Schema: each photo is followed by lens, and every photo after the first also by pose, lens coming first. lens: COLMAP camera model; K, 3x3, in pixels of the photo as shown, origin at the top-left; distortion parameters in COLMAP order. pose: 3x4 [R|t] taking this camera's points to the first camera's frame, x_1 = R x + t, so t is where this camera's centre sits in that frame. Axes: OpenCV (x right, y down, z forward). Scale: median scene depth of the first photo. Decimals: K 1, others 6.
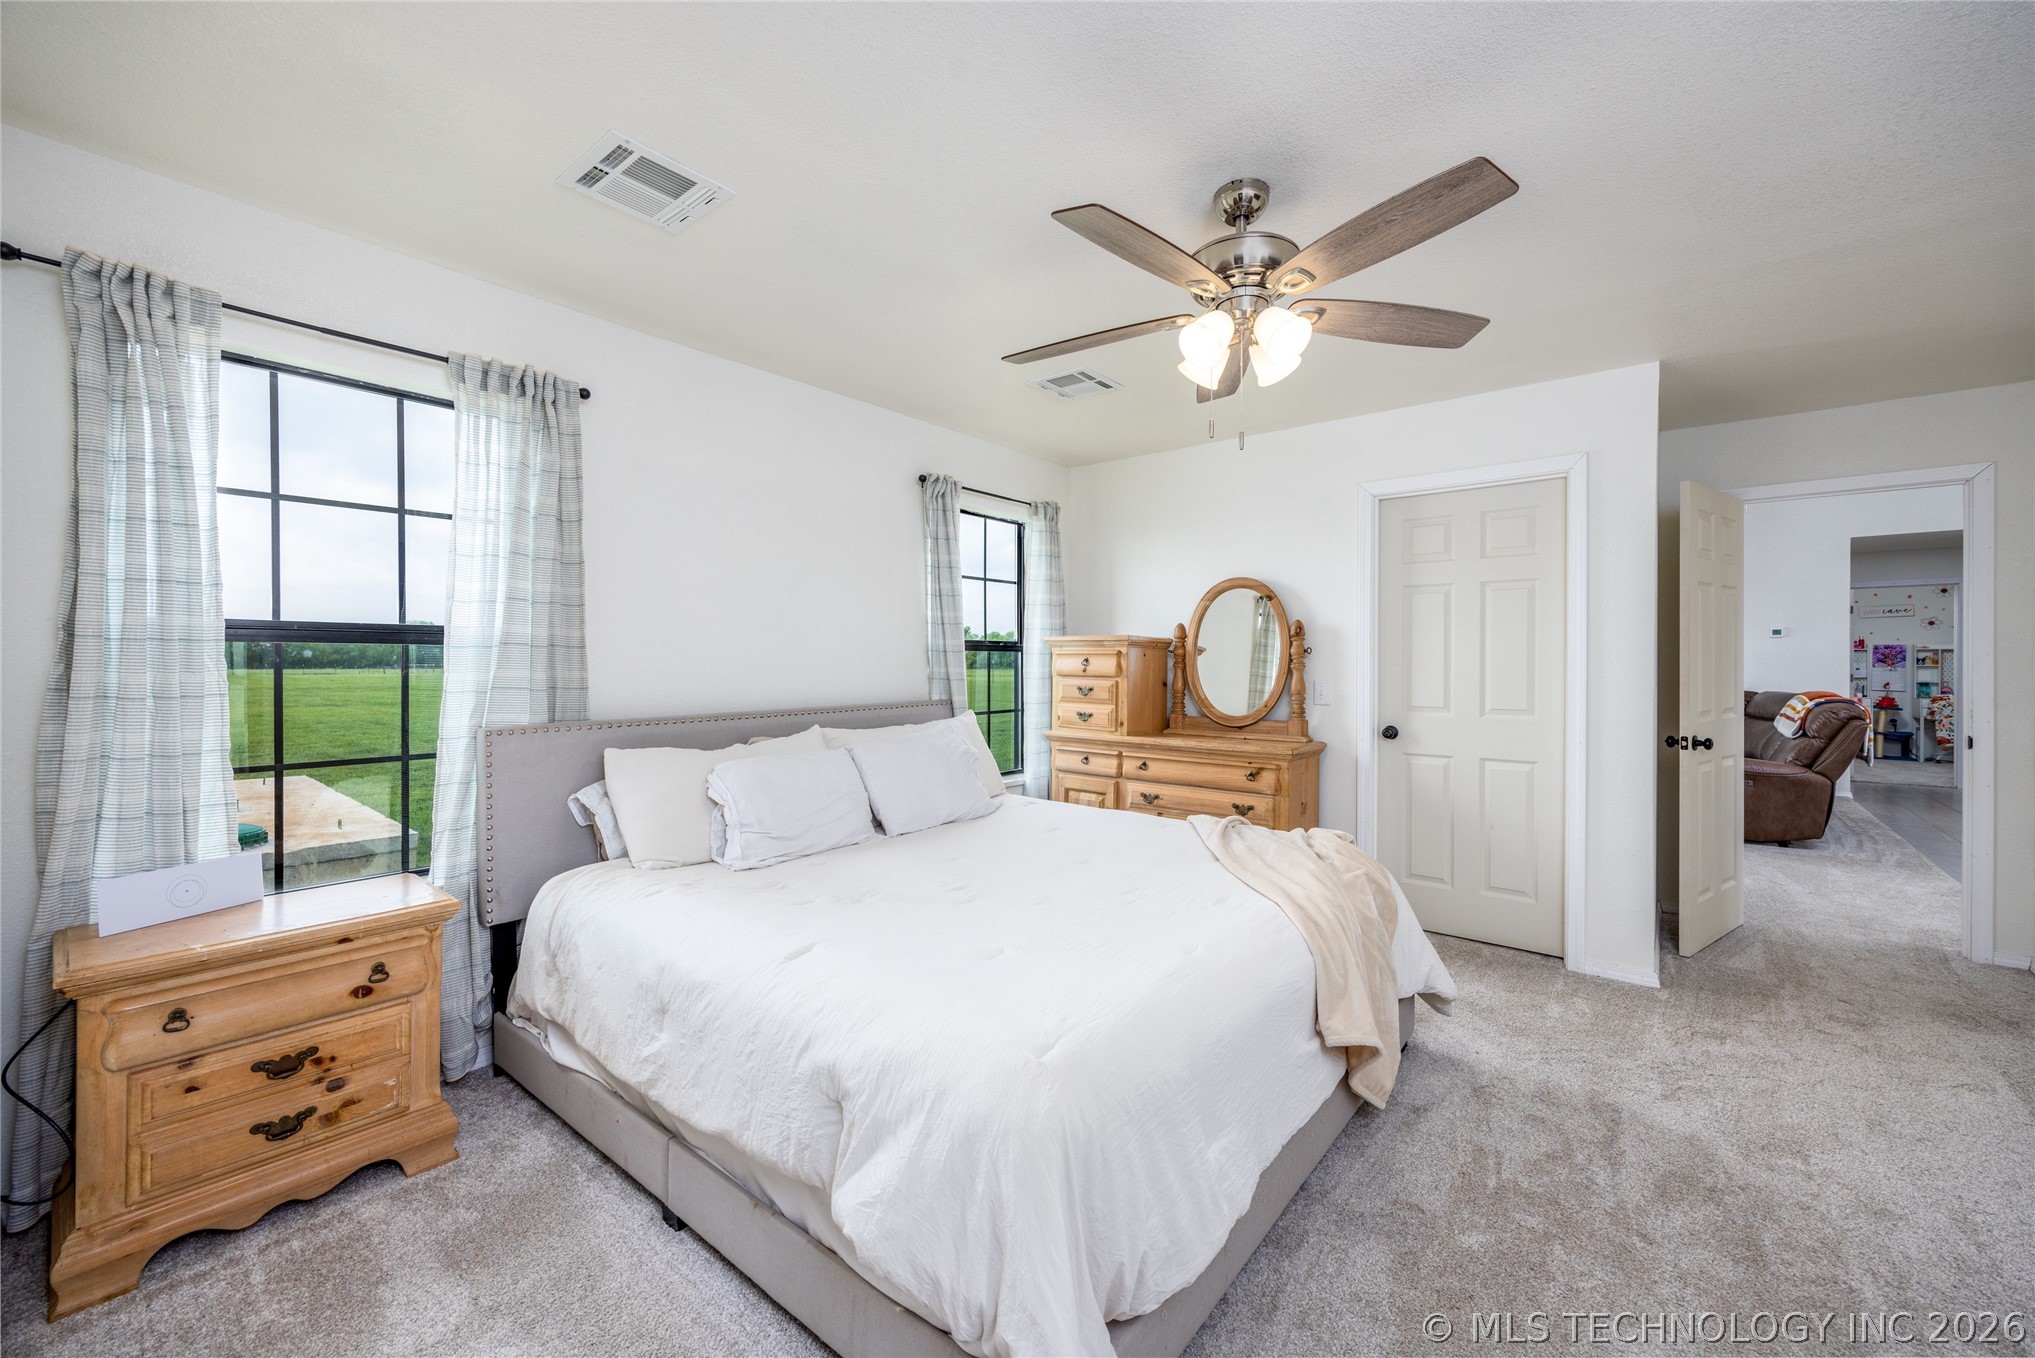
lens RADIAL K [[807.4, 0, 1021.9], [0, 807.4, 666.4], [0, 0, 1]] dist [0.001588, -0.000155]
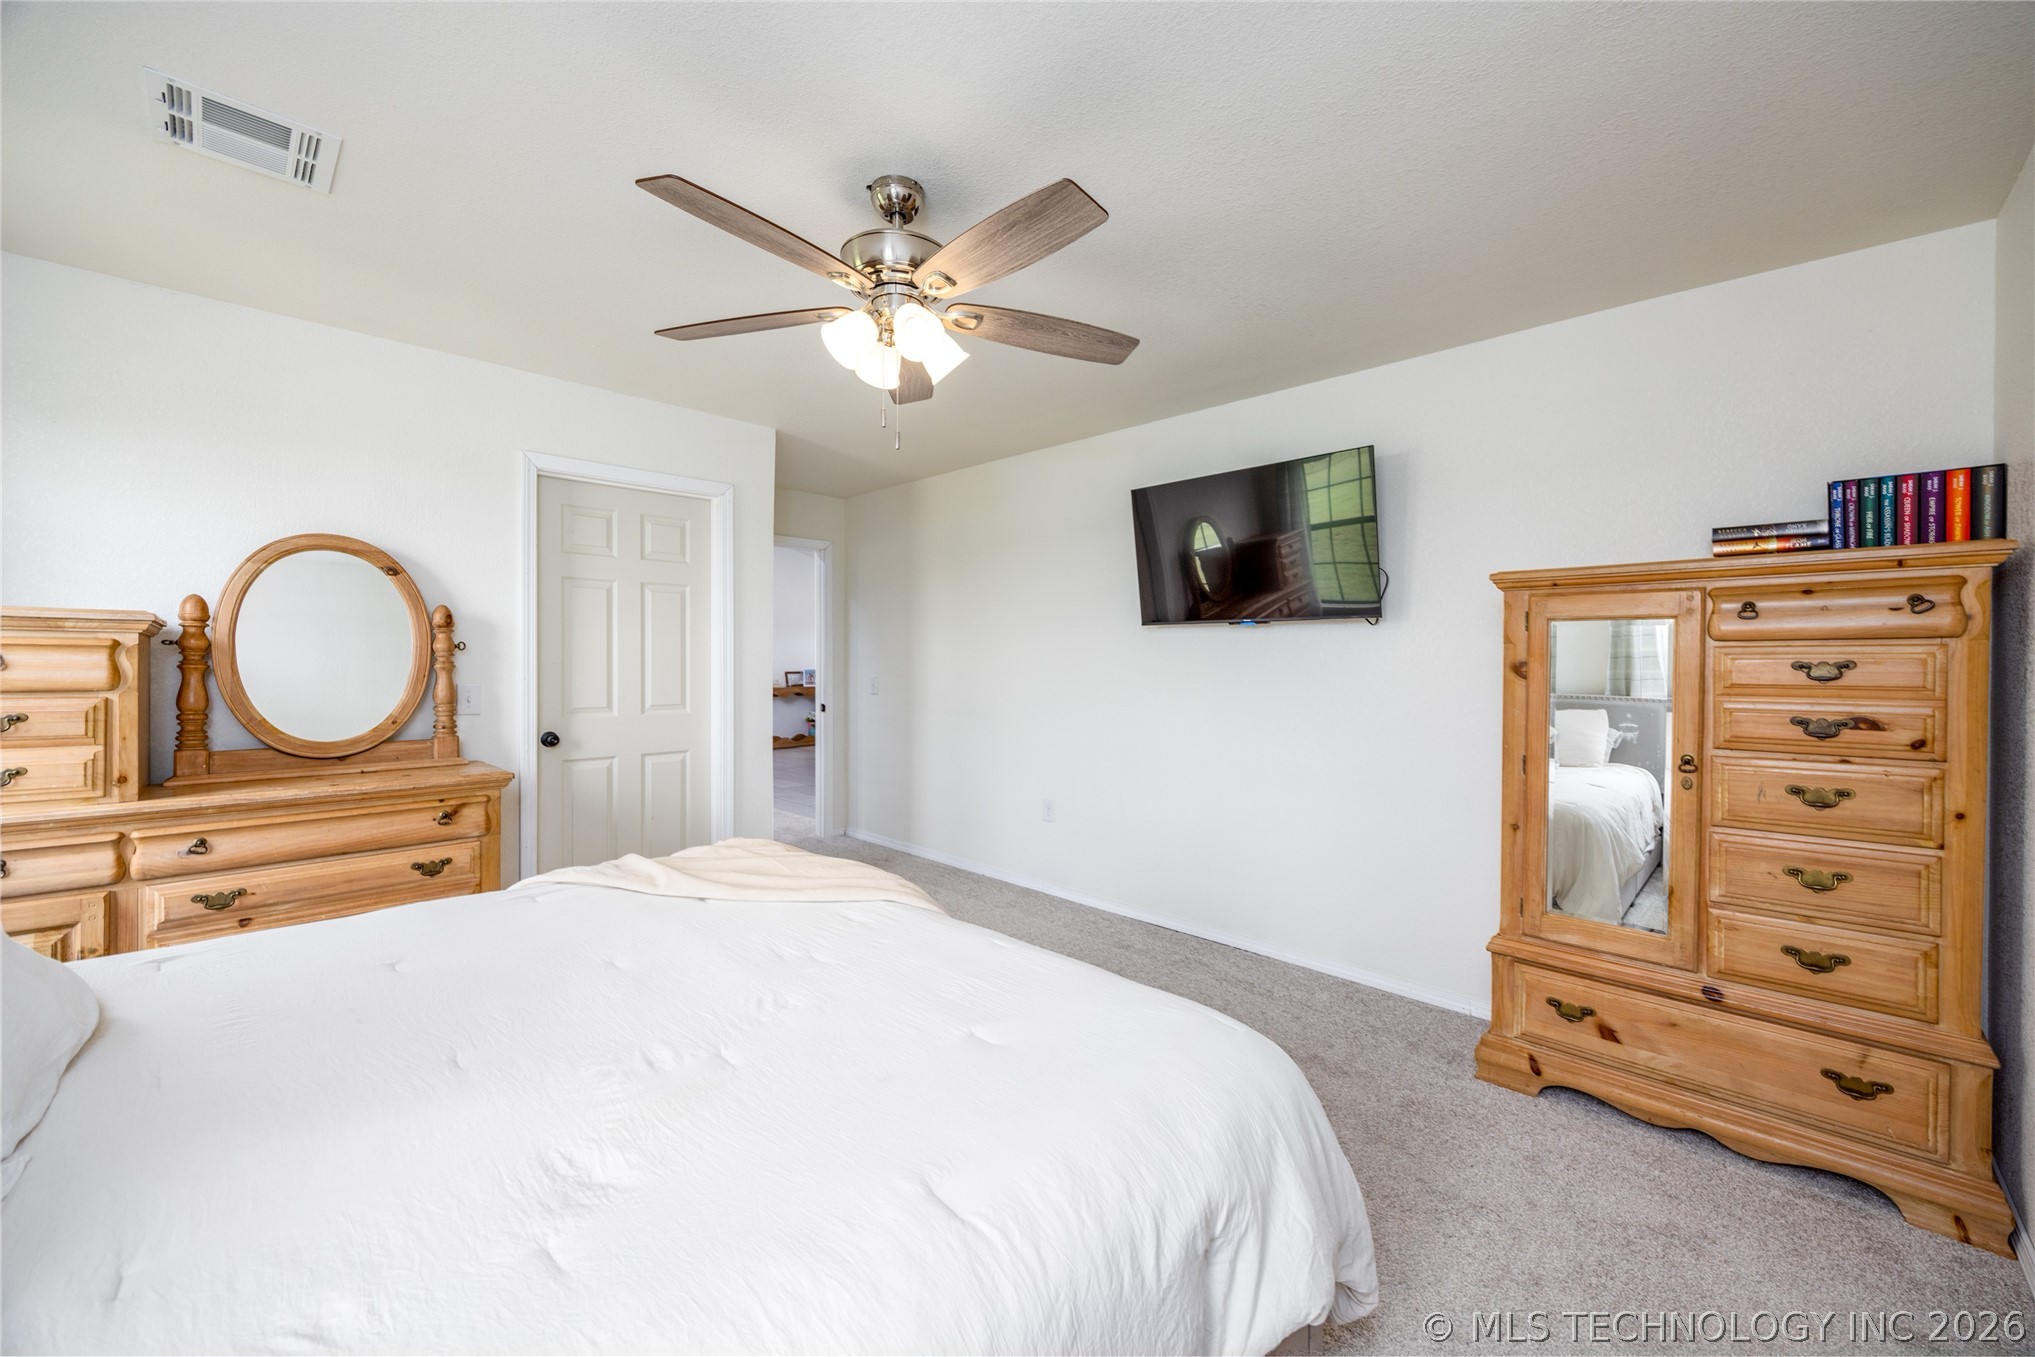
lens RADIAL K [[783.9, 0, 1019.6], [0, 783.9, 668.5], [0, 0, 1]] dist [-0.000770, -0.000130]
pose [[0.097774, -0.012575, 0.995129, -0.335845], [0.006266, 0.999908, 0.012020, -0.003811], [-0.995189, 0.005061, 0.097844, 0.382472]]
